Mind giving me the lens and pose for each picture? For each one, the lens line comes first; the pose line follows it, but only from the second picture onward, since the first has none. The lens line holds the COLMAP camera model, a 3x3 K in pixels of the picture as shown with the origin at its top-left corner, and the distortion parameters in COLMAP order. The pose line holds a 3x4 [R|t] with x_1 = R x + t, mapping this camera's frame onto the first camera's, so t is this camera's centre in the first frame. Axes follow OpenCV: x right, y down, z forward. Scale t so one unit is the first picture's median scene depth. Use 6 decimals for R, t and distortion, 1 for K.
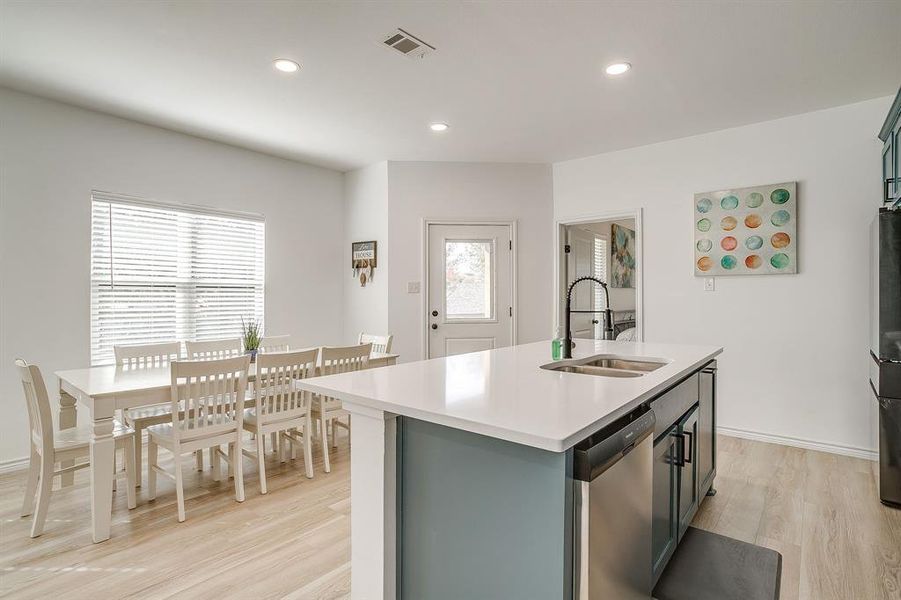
lens RADIAL K [[454.7, 0, 441.2], [0, 454.7, 299.4], [0, 0, 1]] dist [-0.059023, 0.026492]
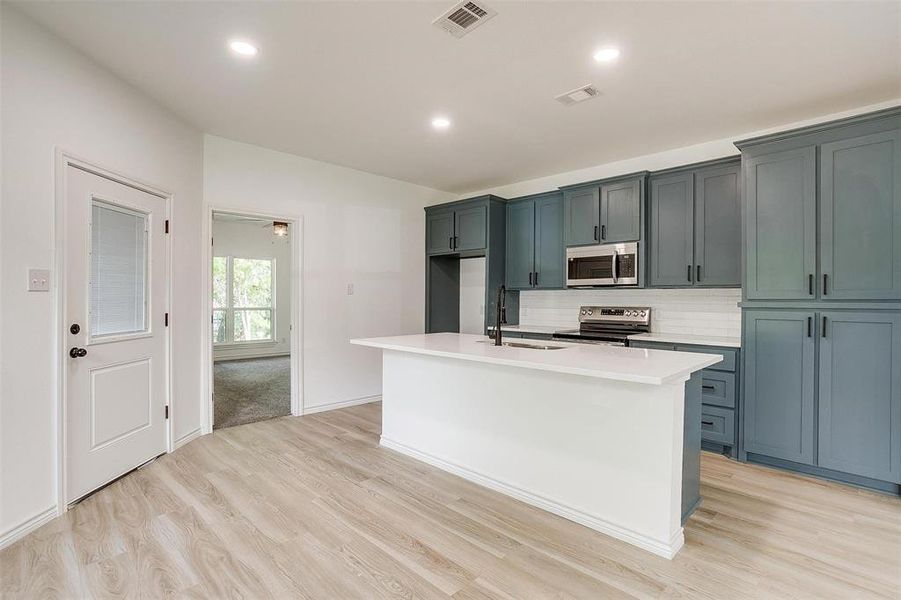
lens RADIAL K [[443.4, 0, 453.2], [0, 443.4, 299.5], [0, 0, 1]] dist [-0.059234, 0.045932]
pose [[0.074376, -0.003552, 0.997224, -0.533230], [0.001952, 0.999992, 0.003416, -0.006040], [-0.997228, 0.001692, 0.074383, 0.535259]]
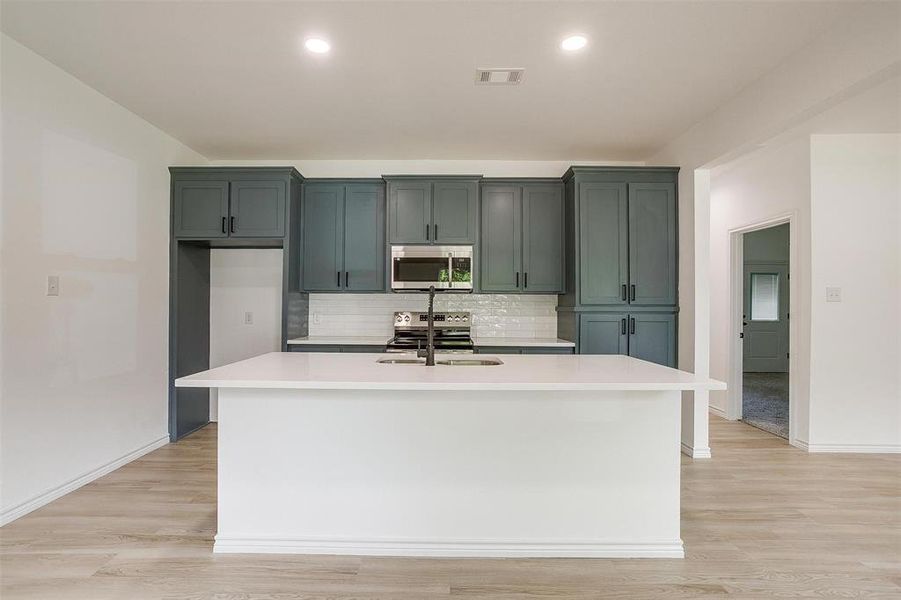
lens RADIAL K [[443.7, 0, 447.3], [0, 443.7, 301.1], [0, 0, 1]] dist [-0.016372, 0.001464]
pose [[-0.646277, 0.000253, 0.763102, -0.265046], [-0.001173, 0.999998, -0.001324, -0.007473], [-0.763102, -0.001751, -0.646276, 0.837606]]
